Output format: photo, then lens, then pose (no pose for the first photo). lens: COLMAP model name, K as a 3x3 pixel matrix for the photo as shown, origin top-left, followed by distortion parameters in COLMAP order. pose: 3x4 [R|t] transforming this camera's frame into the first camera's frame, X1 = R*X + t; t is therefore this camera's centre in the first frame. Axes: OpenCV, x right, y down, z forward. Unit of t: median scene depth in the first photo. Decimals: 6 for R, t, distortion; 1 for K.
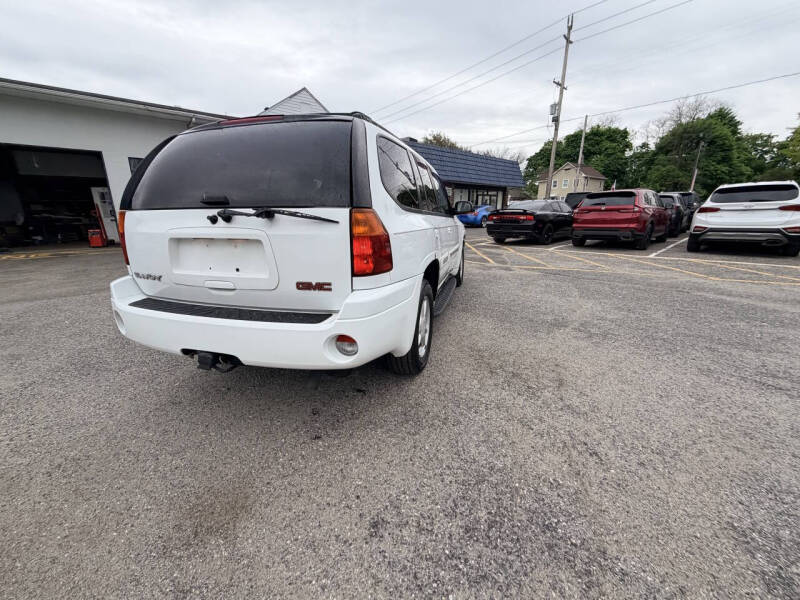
lens RADIAL K [[317.8, 0, 399.1], [0, 317.8, 296.9], [0, 0, 1]] dist [0.000767, 0.000239]
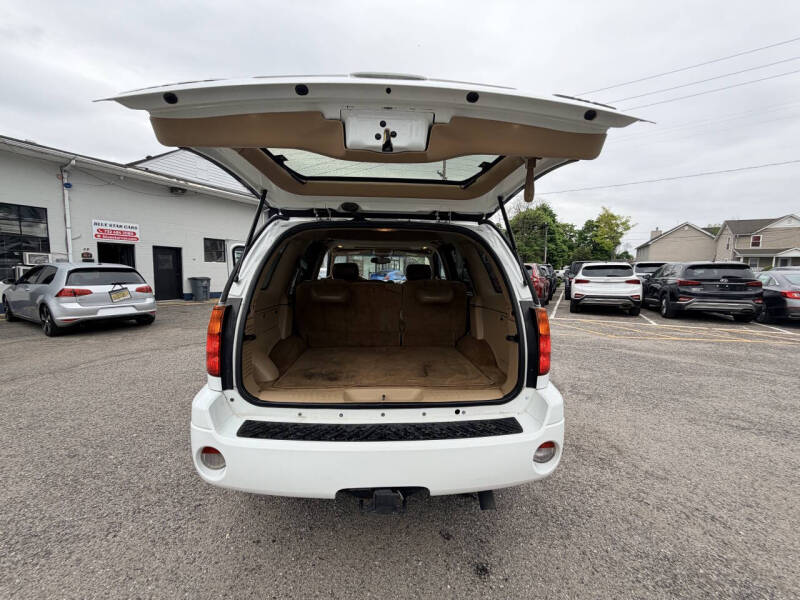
lens RADIAL K [[318.2, 0, 398.3], [0, 318.2, 300.1], [0, 0, 1]] dist [0.001402, 0.000049]
pose [[0.944813, -0.004421, 0.327579, -0.421305], [0.060850, 0.984878, -0.162212, -0.078086], [-0.321908, 0.173193, 0.930795, 0.095678]]
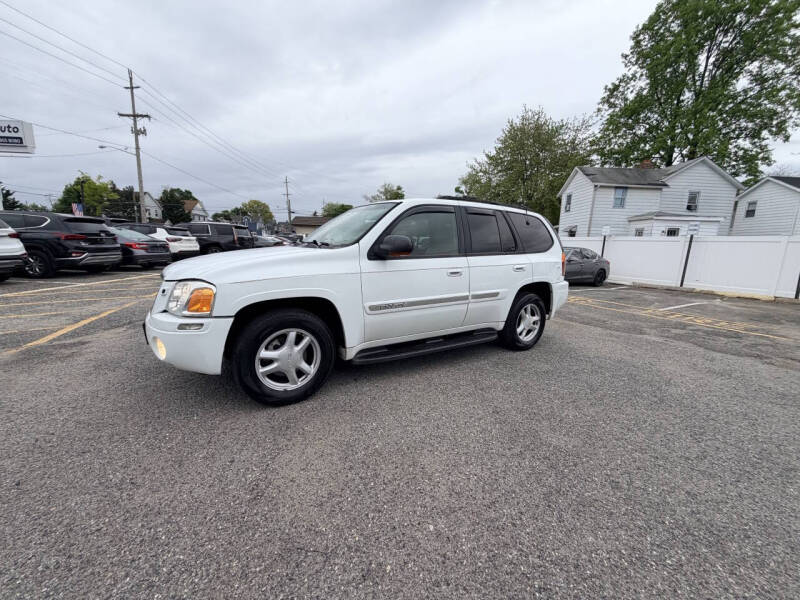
lens RADIAL K [[317.4, 0, 397.7], [0, 317.4, 298.4], [0, 0, 1]] dist [-0.000254, 0.000078]
pose [[-0.750124, -0.121019, 0.650129, -0.912712], [0.147804, 0.927560, 0.343199, -0.560702], [-0.644568, 0.353534, -0.677898, 2.081783]]
